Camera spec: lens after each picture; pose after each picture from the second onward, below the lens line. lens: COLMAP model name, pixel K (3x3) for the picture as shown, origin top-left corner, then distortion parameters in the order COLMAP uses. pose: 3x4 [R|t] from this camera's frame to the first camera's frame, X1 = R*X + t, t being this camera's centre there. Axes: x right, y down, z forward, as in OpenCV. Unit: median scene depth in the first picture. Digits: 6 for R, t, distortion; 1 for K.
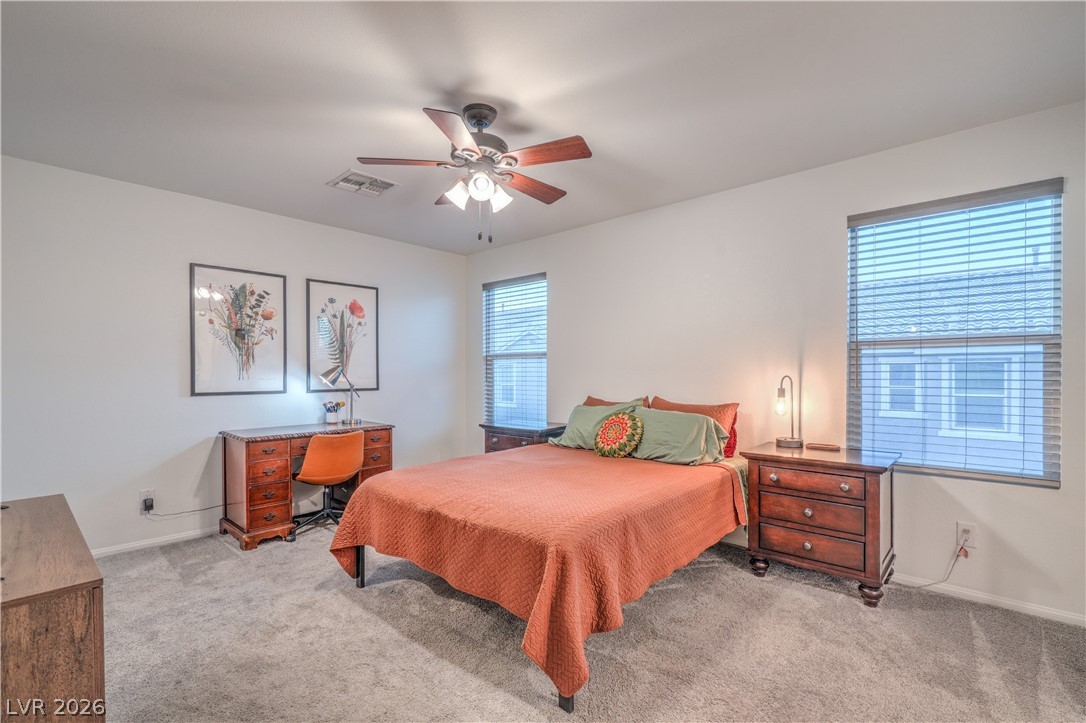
lens RADIAL K [[514.0, 0, 545.5], [0, 514.0, 369.9], [0, 0, 1]] dist [0.002652, 0.000448]
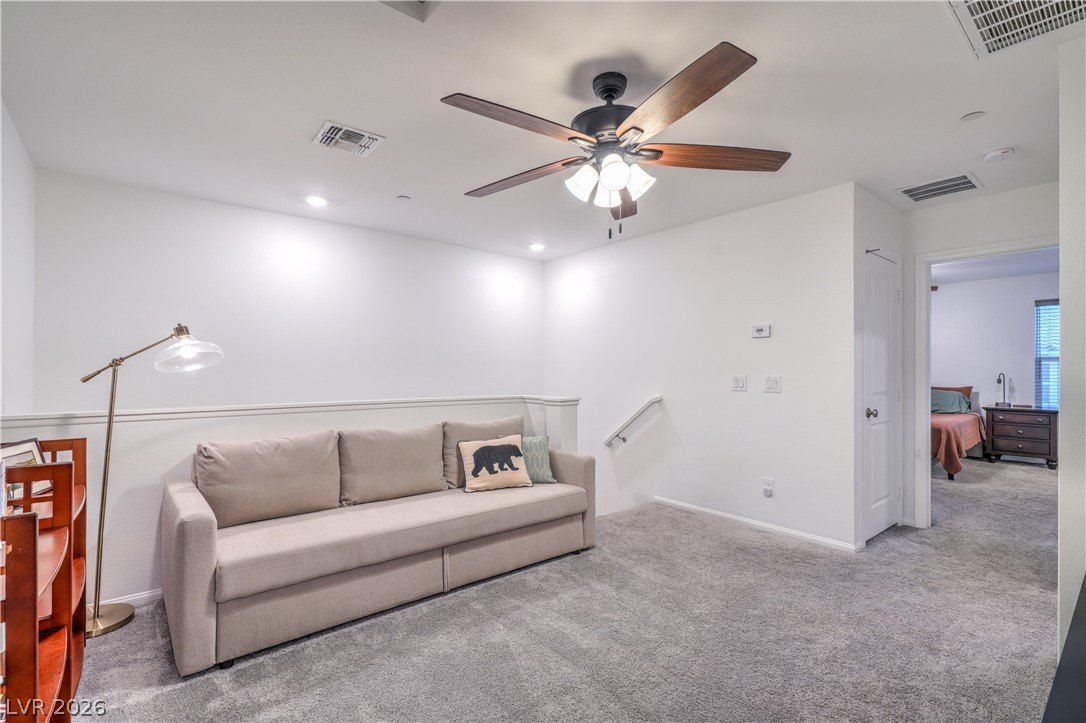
lens RADIAL K [[514.0, 0, 540.0], [0, 514.0, 360.1], [0, 0, 1]] dist [0.002652, 0.000448]
pose [[0.991388, 0.003947, -0.130897, -1.253855], [-0.005026, 0.999956, -0.007919, -0.017596], [0.130860, 0.008509, 0.991364, -1.496668]]
